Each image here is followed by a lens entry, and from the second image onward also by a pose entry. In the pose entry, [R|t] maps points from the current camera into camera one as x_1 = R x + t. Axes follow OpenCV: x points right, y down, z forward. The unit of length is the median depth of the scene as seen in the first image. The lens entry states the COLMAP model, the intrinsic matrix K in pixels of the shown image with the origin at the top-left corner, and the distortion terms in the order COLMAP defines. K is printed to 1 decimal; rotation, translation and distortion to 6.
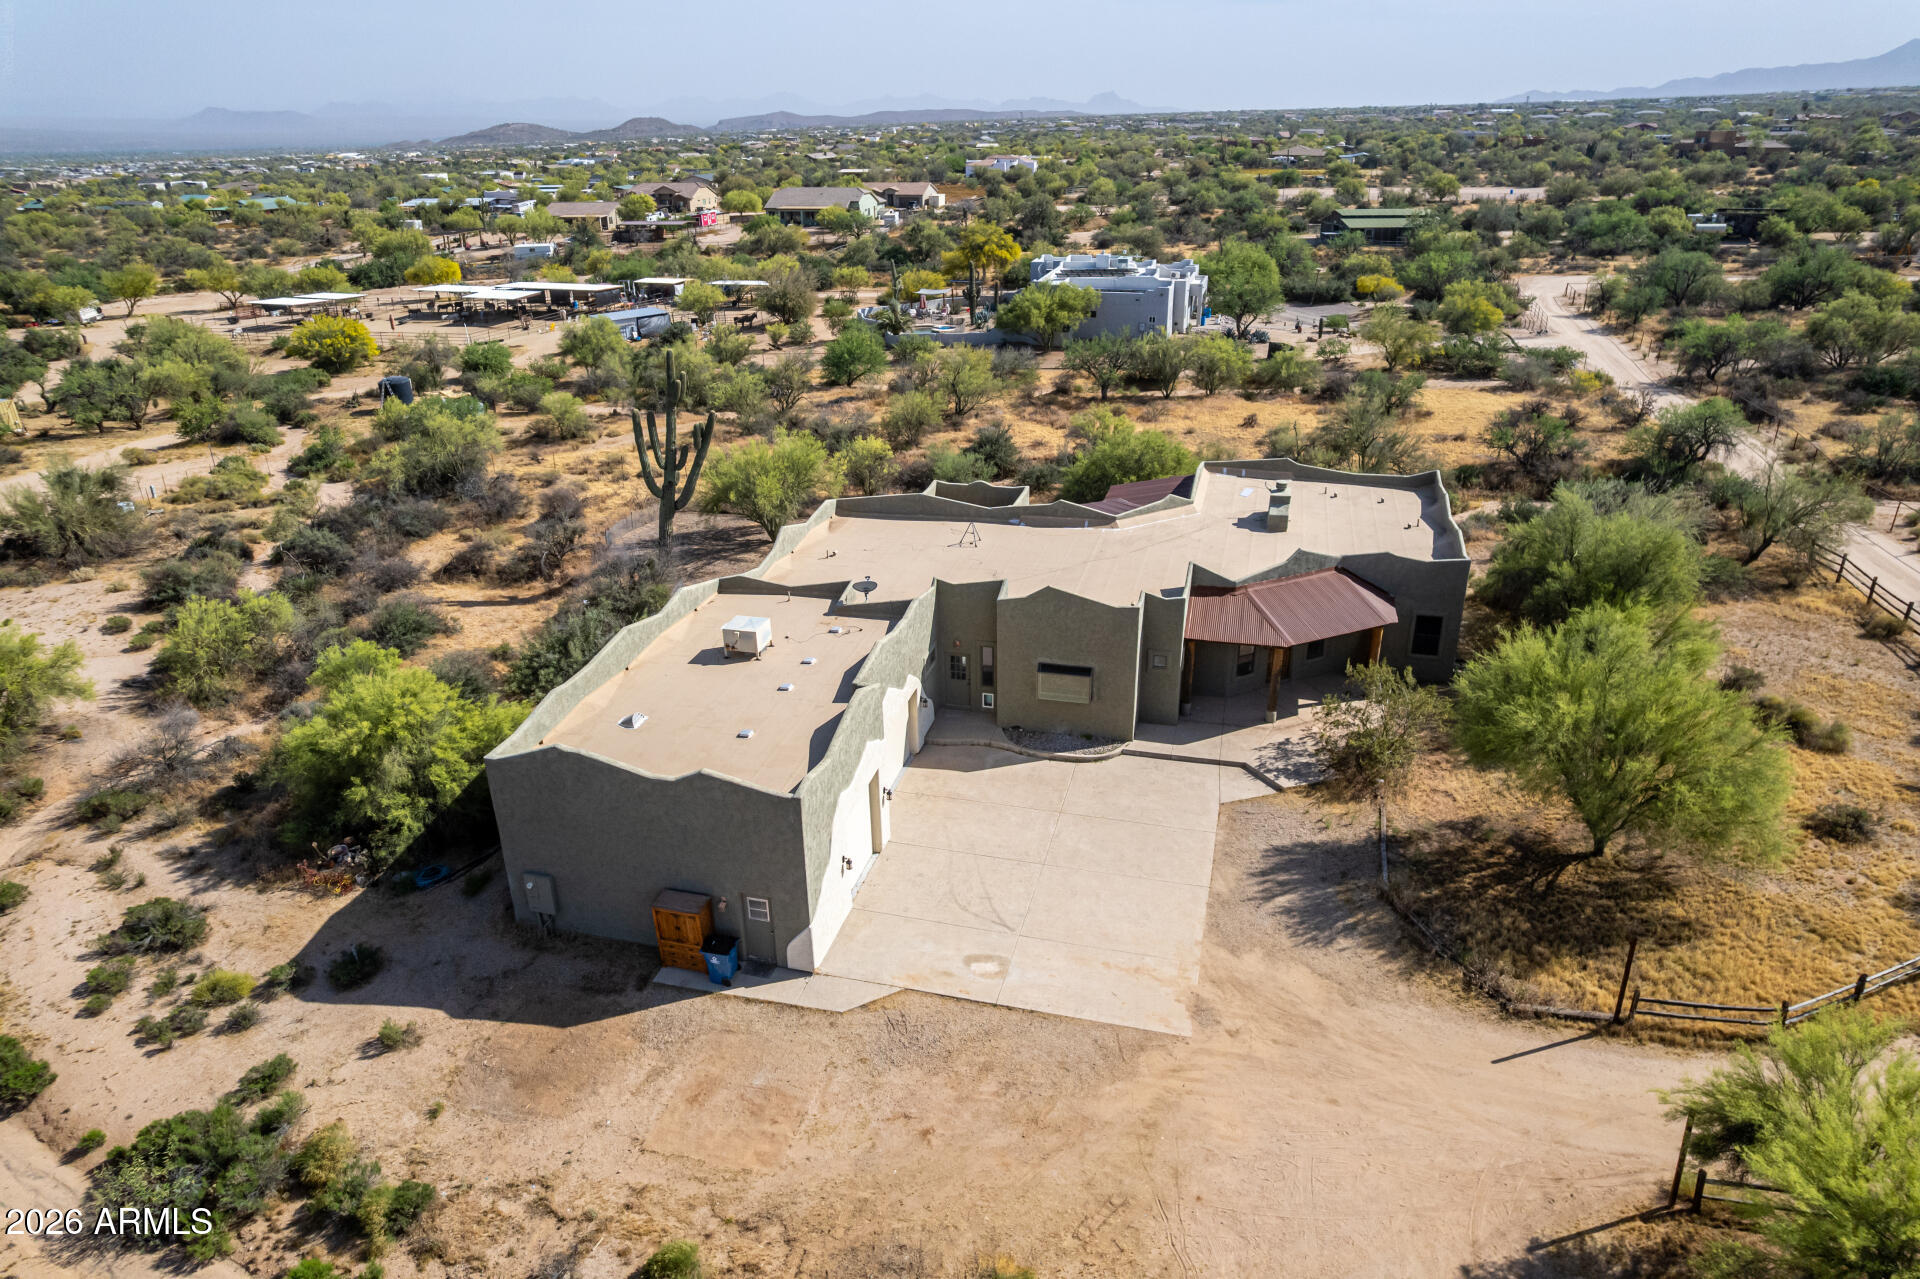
lens RADIAL K [[1222.4, 0, 963.6], [0, 1222.4, 648.0], [0, 0, 1]] dist [-0.064385, 0.054922]
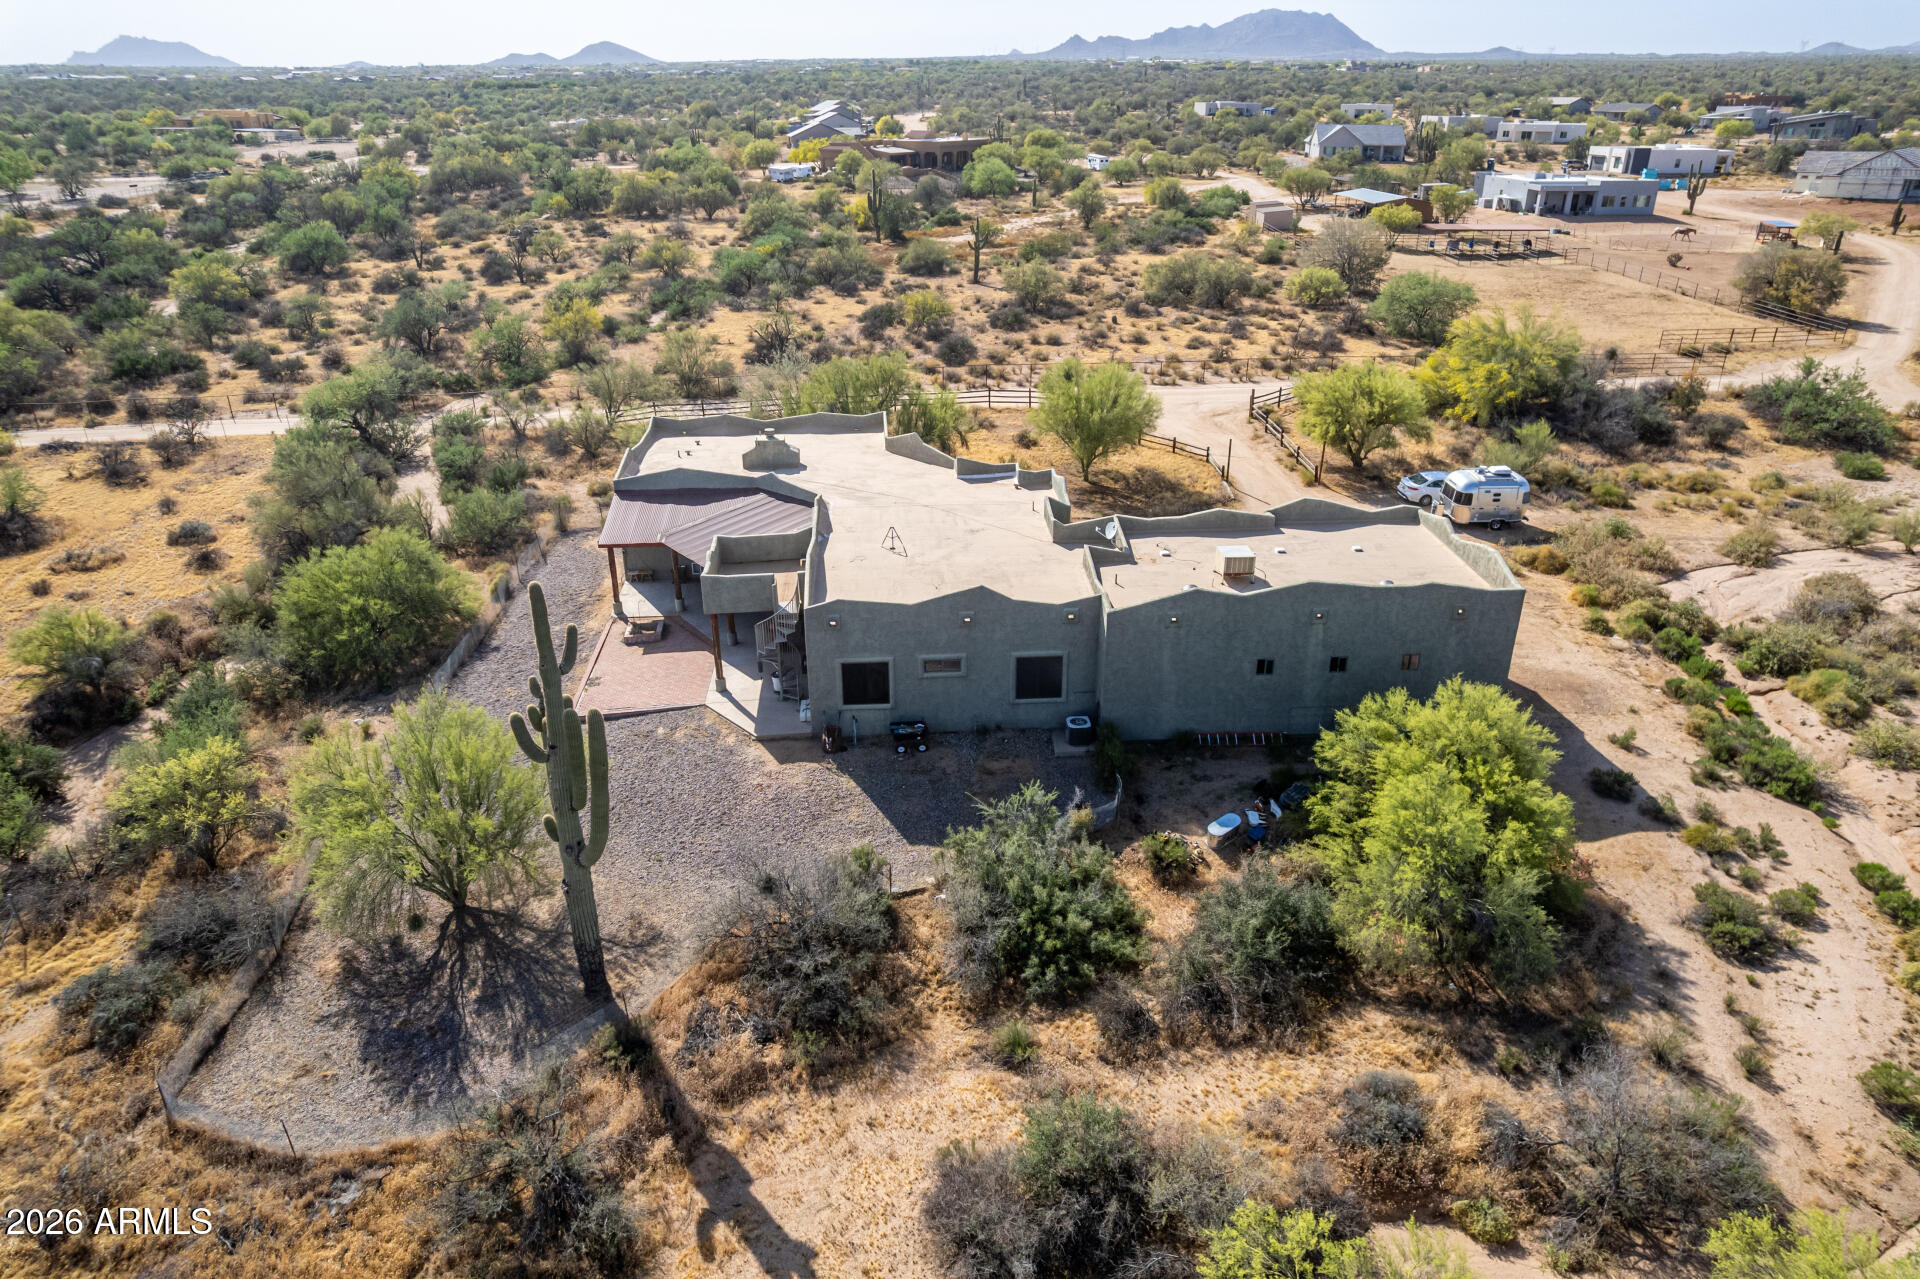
lens RADIAL K [[1222.4, 0, 958.5], [0, 1222.4, 634.1], [0, 0, 1]] dist [-0.064385, 0.054922]
pose [[-0.313304, -0.375012, 0.872471, -0.984667], [0.398706, 0.781889, 0.479253, -0.533940], [-0.861901, 0.498012, -0.095449, 1.210733]]
